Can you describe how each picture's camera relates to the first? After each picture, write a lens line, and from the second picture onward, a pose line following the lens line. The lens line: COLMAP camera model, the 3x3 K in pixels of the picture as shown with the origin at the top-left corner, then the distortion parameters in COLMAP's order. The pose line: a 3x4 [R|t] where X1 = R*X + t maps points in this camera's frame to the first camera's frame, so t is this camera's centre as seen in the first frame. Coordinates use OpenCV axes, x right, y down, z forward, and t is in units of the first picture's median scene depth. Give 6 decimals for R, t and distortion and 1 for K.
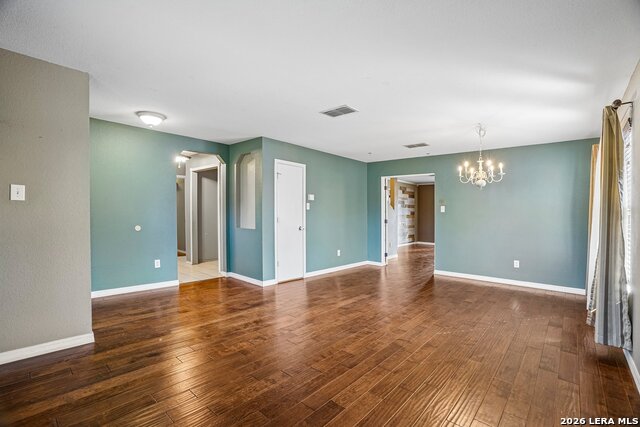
lens RADIAL K [[296.1, 0, 317.2], [0, 296.1, 212.1], [0, 0, 1]] dist [-0.056347, 0.015719]
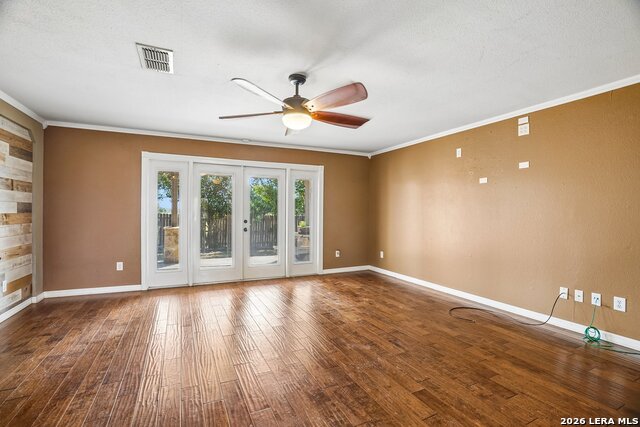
lens RADIAL K [[296.1, 0, 320.5], [0, 296.1, 209.4], [0, 0, 1]] dist [-0.056347, 0.015719]
pose [[0.390793, 0.001292, 0.920478, 0.358764], [-0.002323, 0.999997, -0.000418, 0.009281], [-0.920476, -0.001975, 0.390795, 1.253876]]
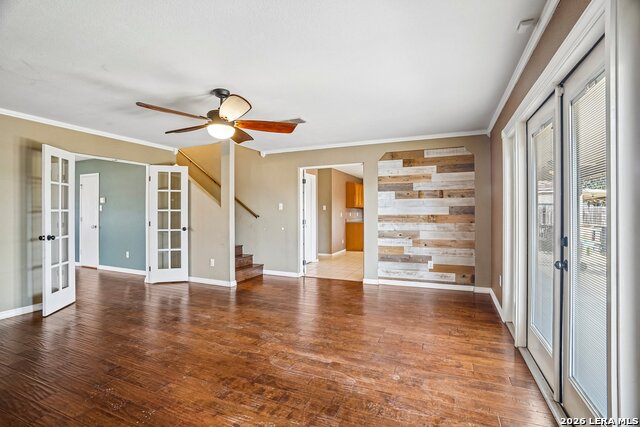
lens RADIAL K [[296.1, 0, 319.8], [0, 296.1, 215.3], [0, 0, 1]] dist [-0.056347, 0.015719]
pose [[0.305335, -0.007095, -0.952219, 1.313749], [0.007856, 0.999957, -0.004931, 0.021317], [0.952213, -0.005975, 0.305378, 1.481370]]
